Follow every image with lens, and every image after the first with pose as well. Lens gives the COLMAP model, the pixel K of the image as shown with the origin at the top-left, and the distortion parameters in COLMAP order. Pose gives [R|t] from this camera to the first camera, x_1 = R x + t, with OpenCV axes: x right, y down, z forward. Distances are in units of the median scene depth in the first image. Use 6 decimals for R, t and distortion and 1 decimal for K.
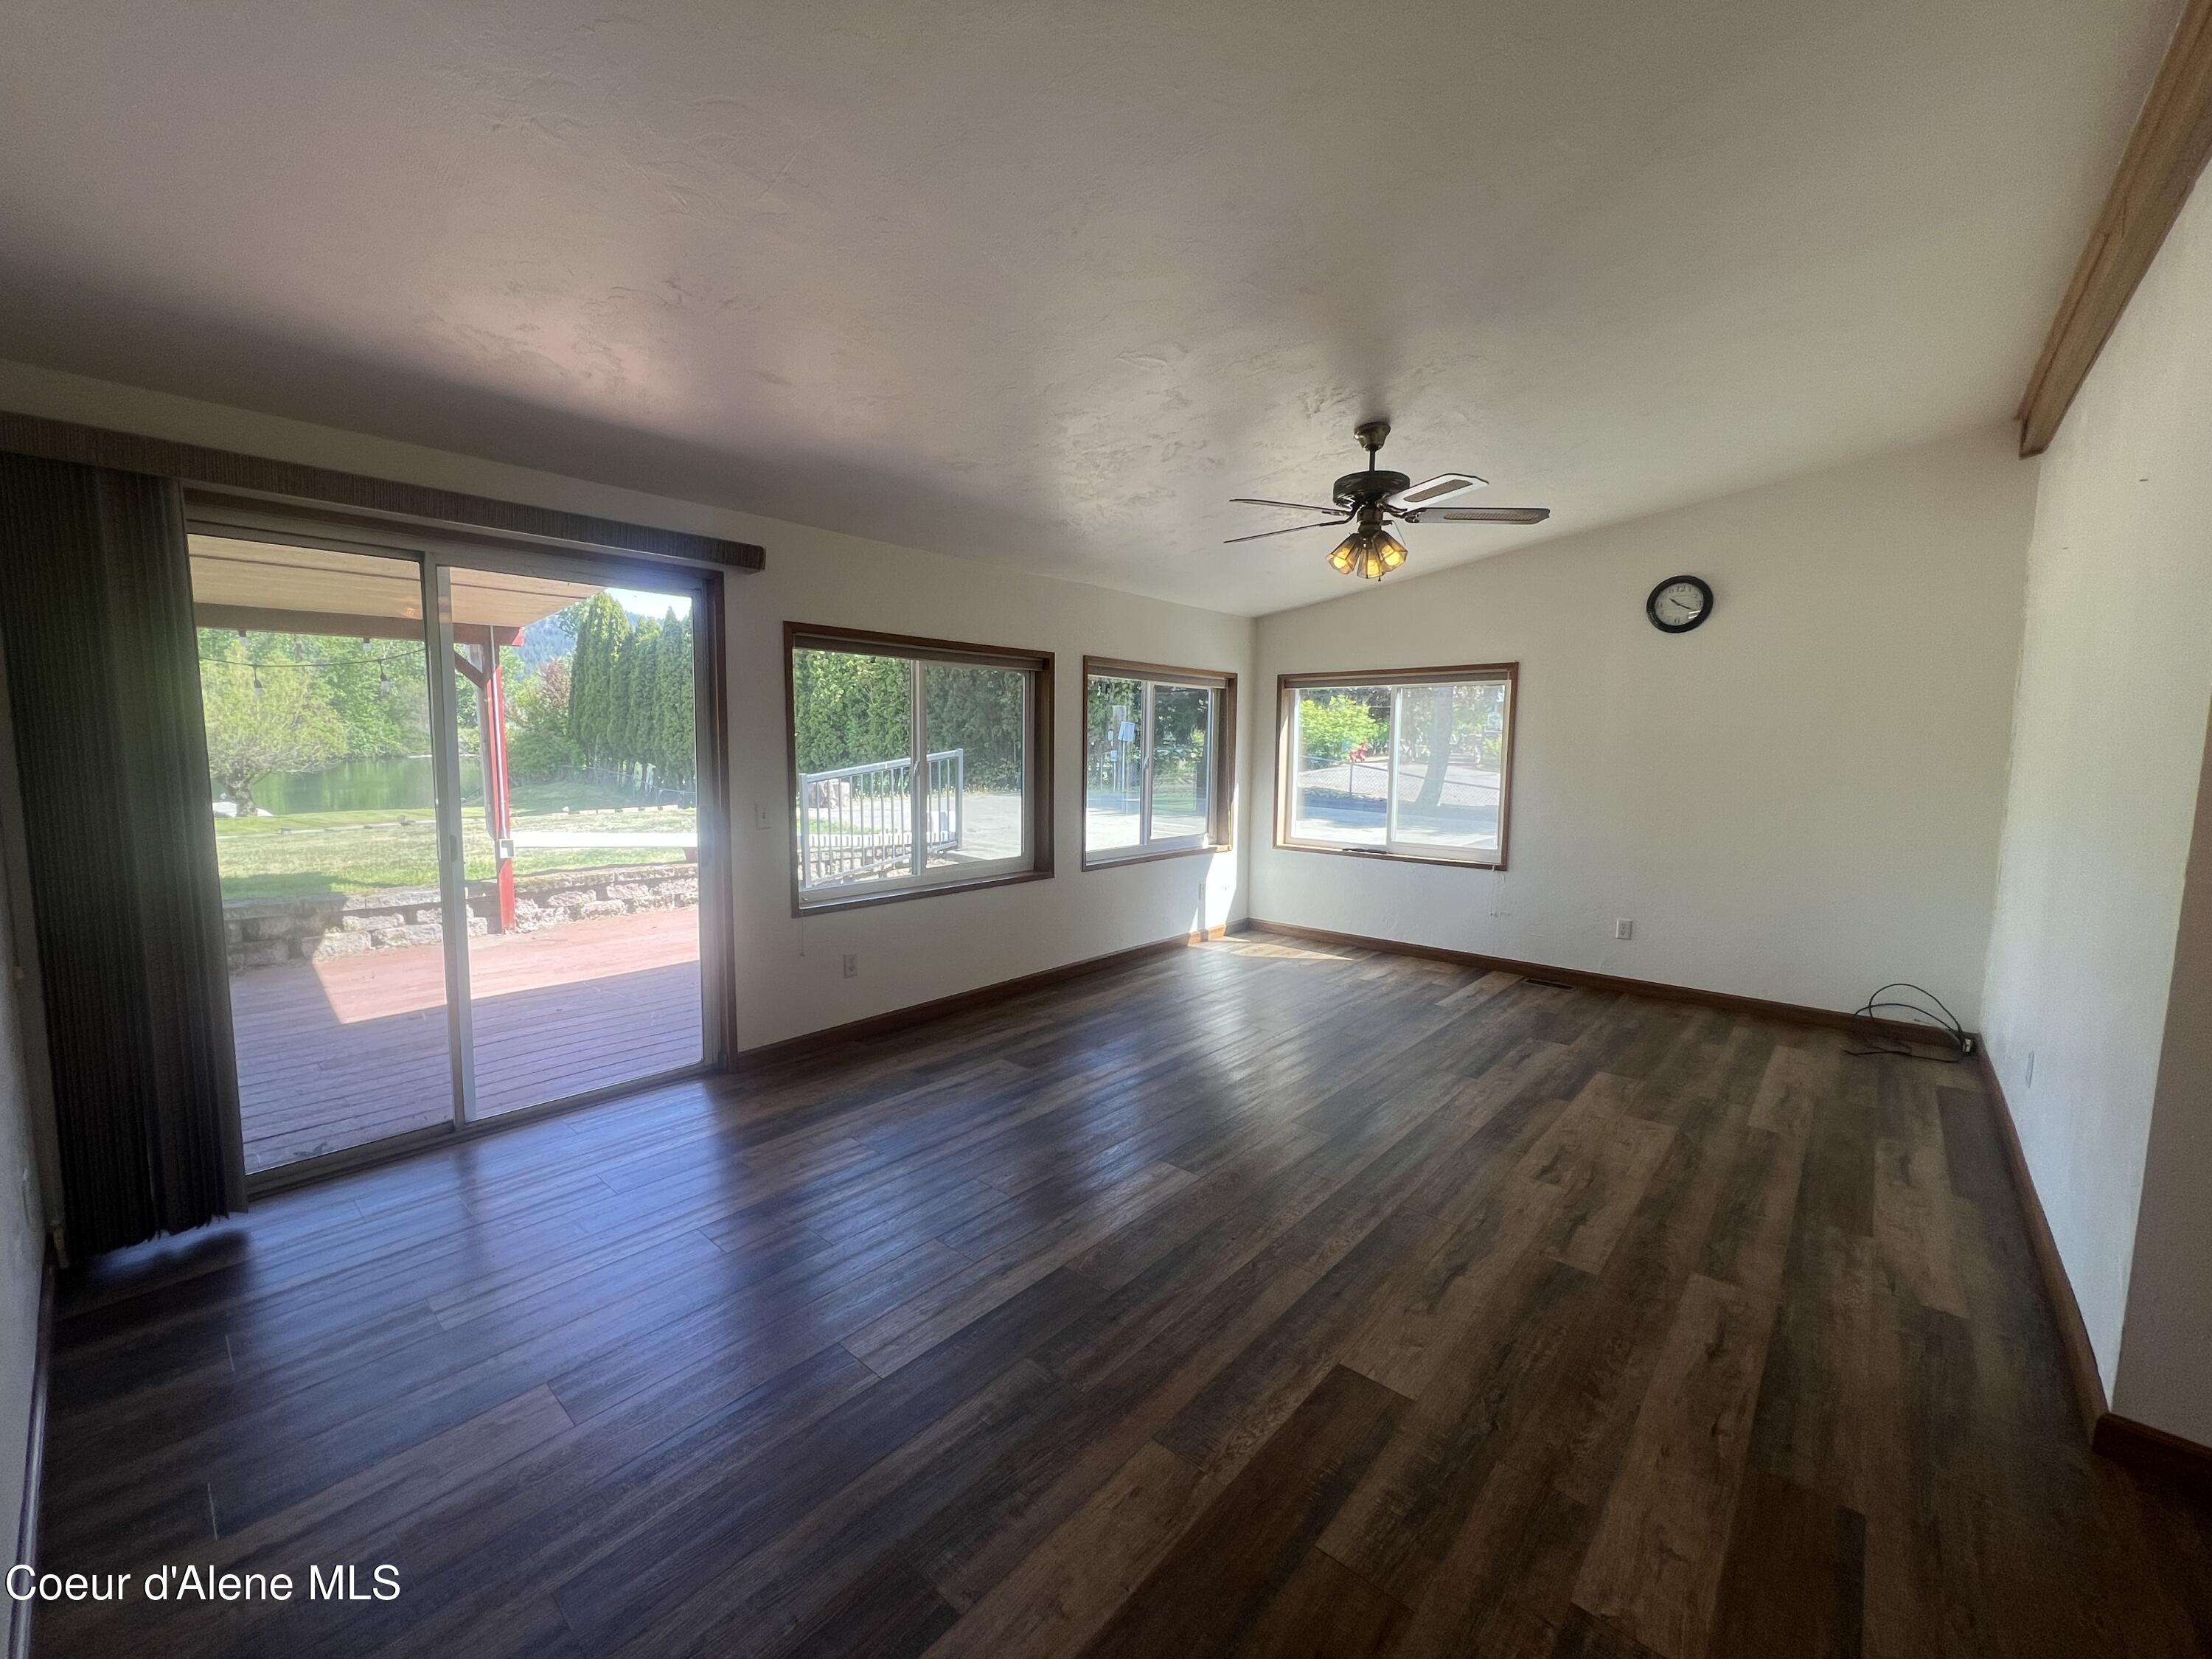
lens RADIAL K [[884.4, 0, 1099.3], [0, 884.4, 823.4], [0, 0, 1]] dist [-0.001378, 0.000092]
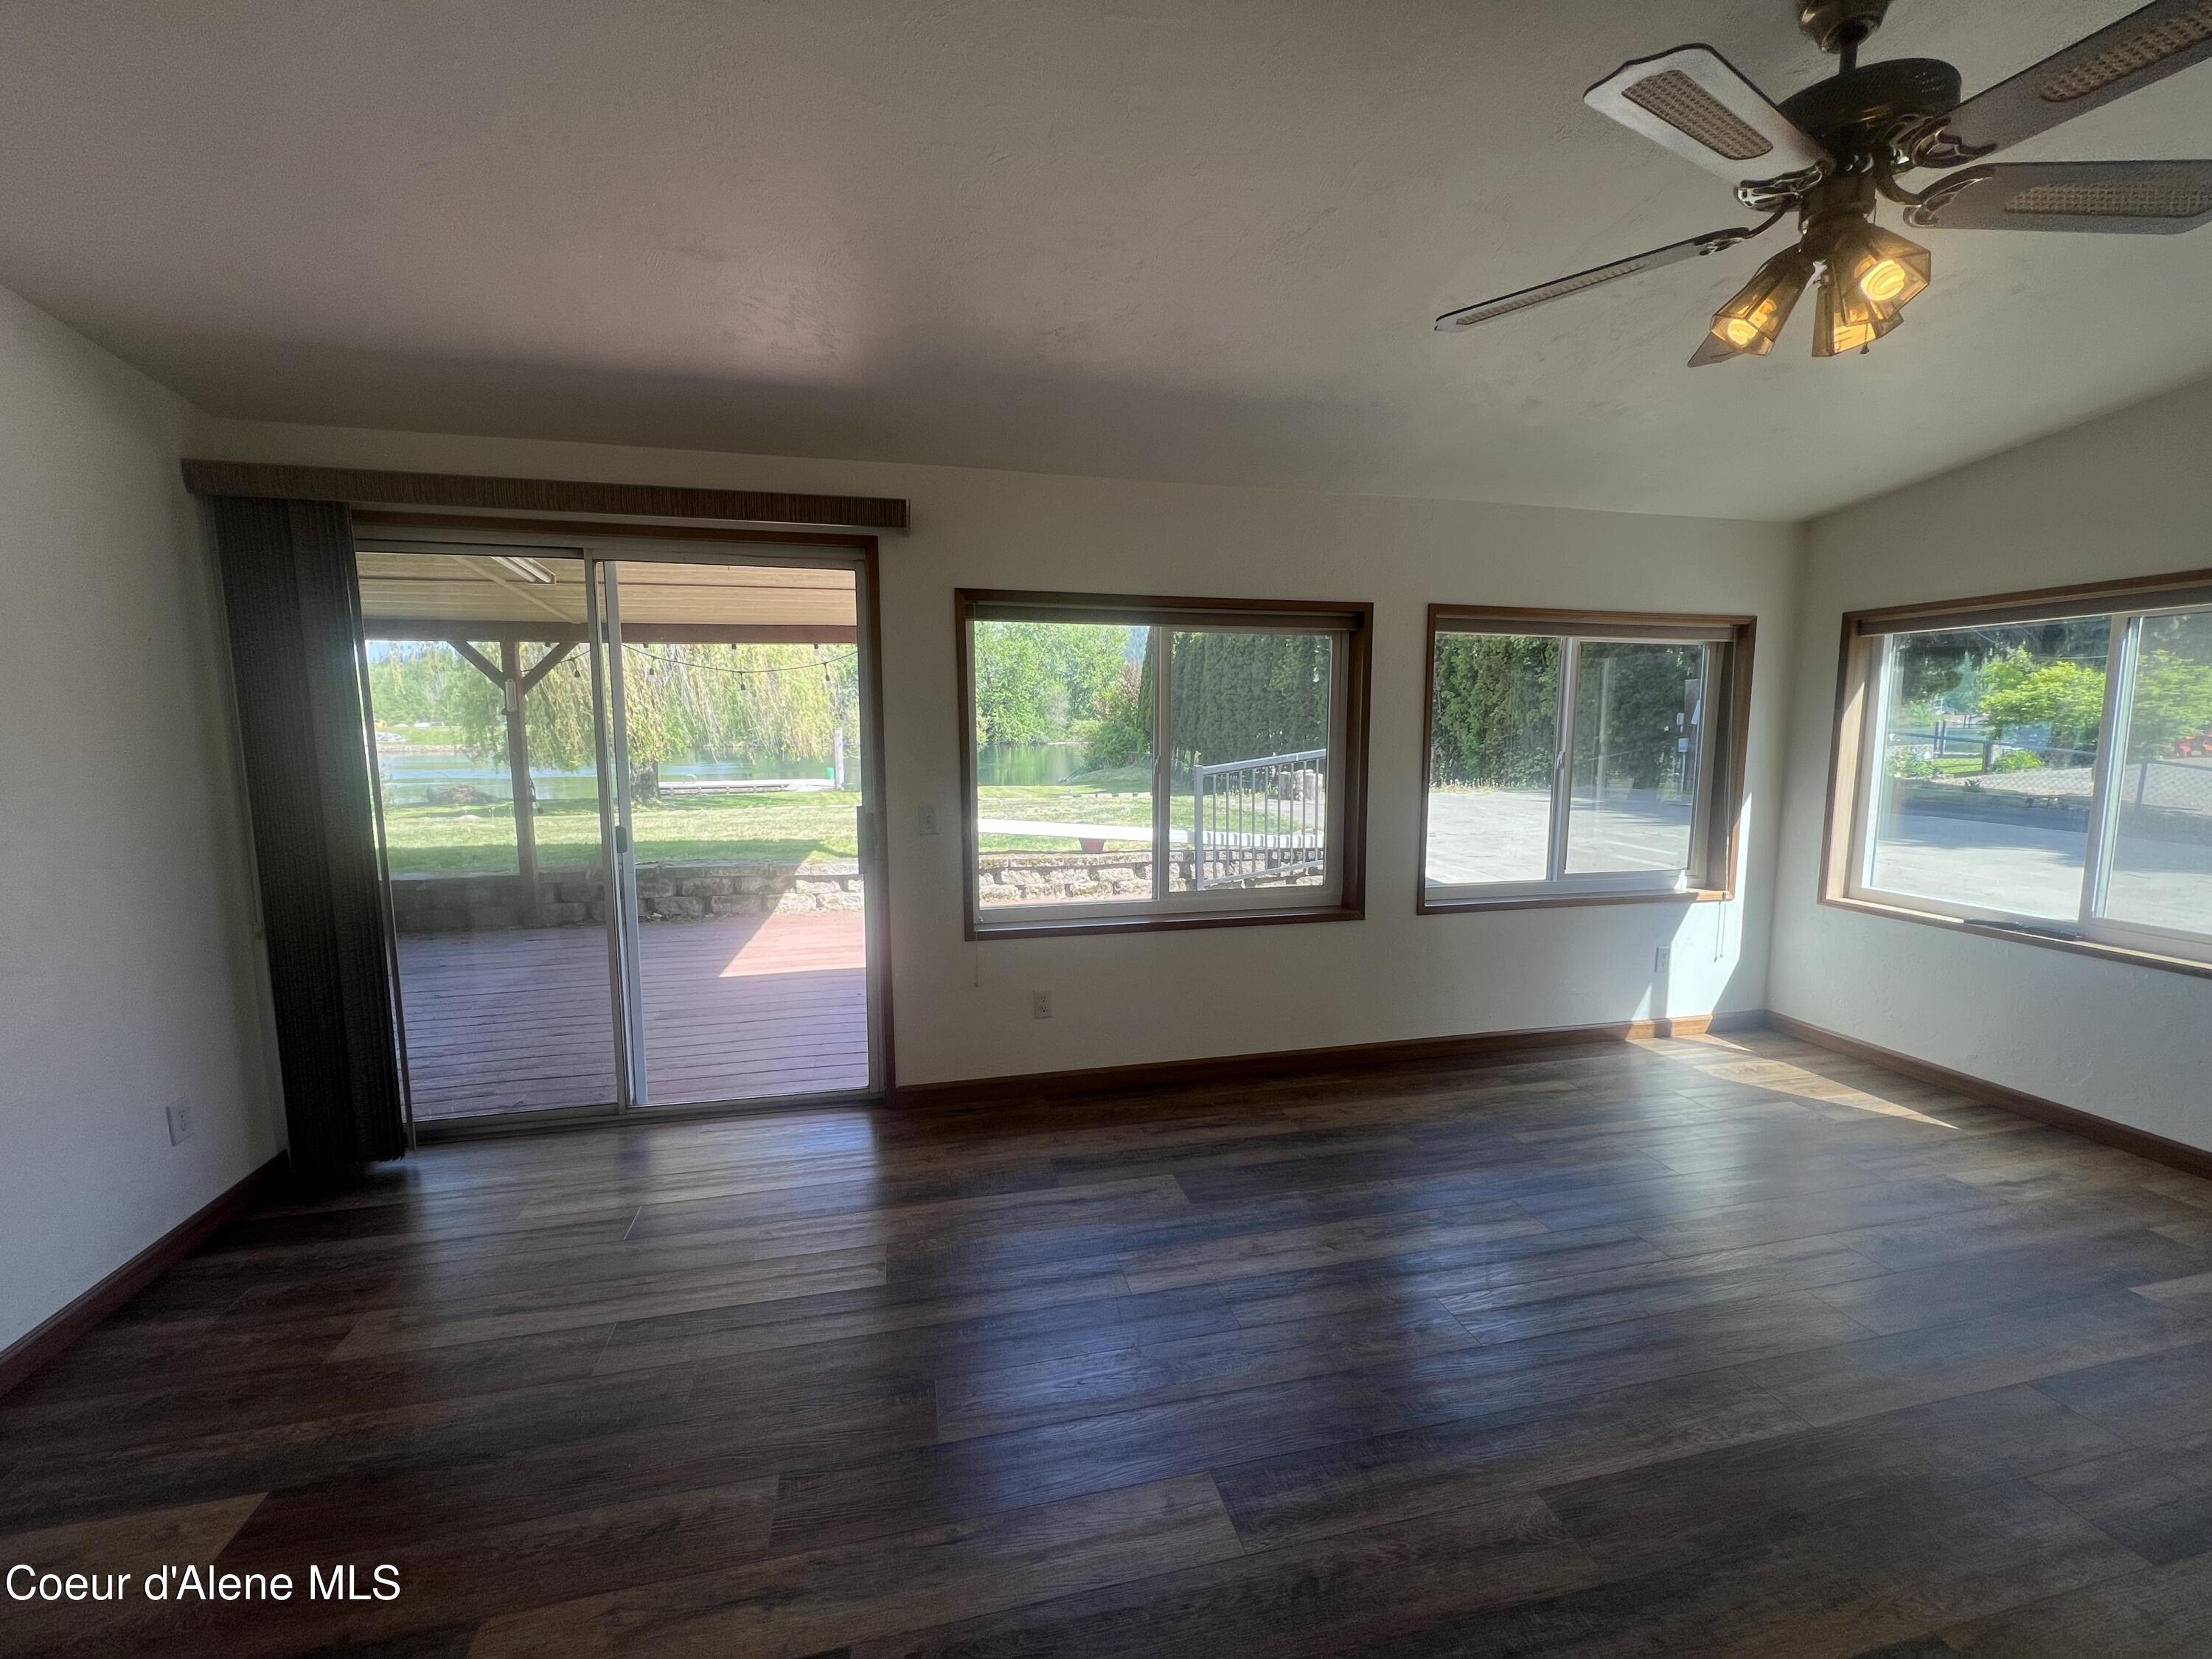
lens RADIAL K [[884.4, 0, 1099.3], [0, 884.4, 823.4], [0, 0, 1]] dist [-0.001378, 0.000092]
pose [[0.814486, 0.054003, -0.577664, 0.167367], [-0.045894, 0.998536, 0.028638, -0.024701], [0.578365, 0.003186, 0.815772, 0.265484]]
